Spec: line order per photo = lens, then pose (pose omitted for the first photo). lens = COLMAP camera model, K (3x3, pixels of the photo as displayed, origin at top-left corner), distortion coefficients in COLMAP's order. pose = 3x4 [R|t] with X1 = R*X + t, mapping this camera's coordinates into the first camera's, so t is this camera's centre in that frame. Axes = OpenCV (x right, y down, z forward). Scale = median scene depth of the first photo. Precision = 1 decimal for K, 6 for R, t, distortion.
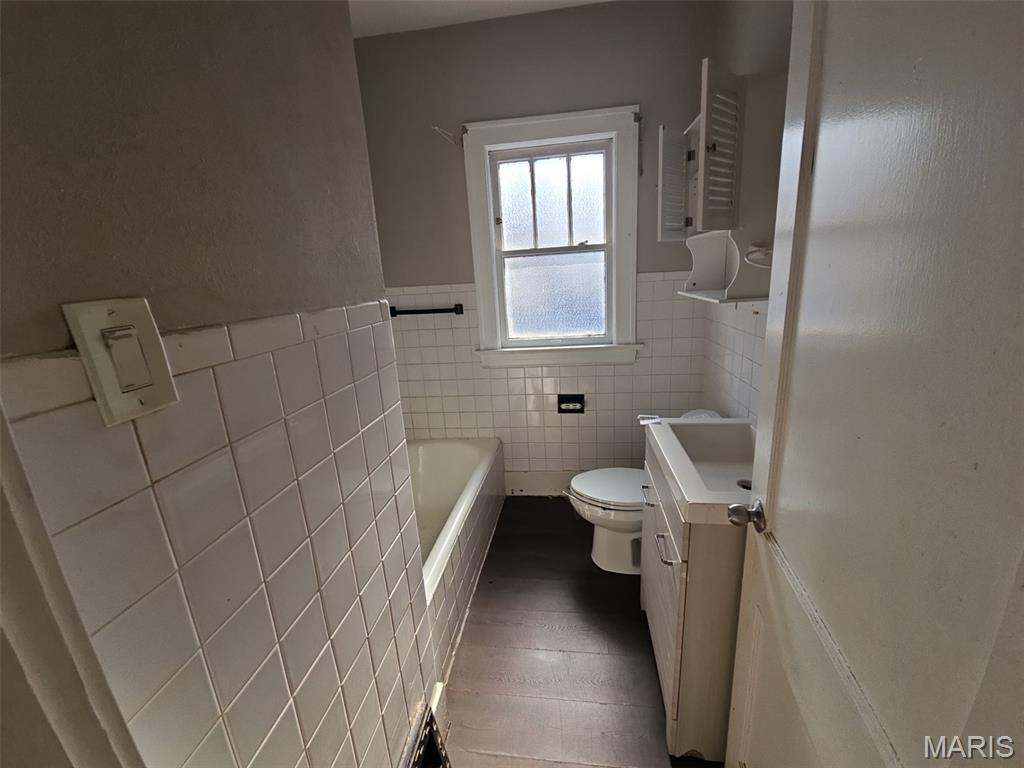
lens RADIAL K [[416.3, 0, 516.3], [0, 416.3, 380.1], [0, 0, 1]] dist [0.037316, -0.024465]
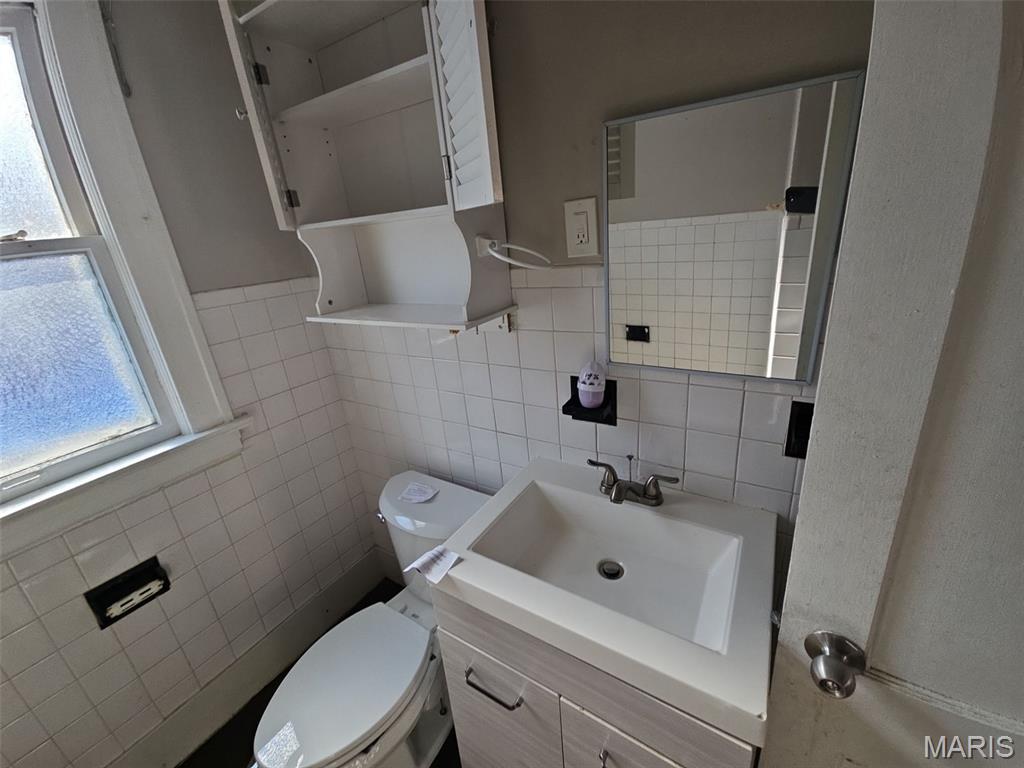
lens RADIAL K [[416.3, 0, 516.3], [0, 416.3, 380.1], [0, 0, 1]] dist [0.037316, -0.024465]
pose [[0.414755, -0.287583, 0.863293, -0.023406], [0.289042, 0.941244, 0.174686, -0.120262], [-0.862806, 0.177076, 0.473509, 0.393241]]
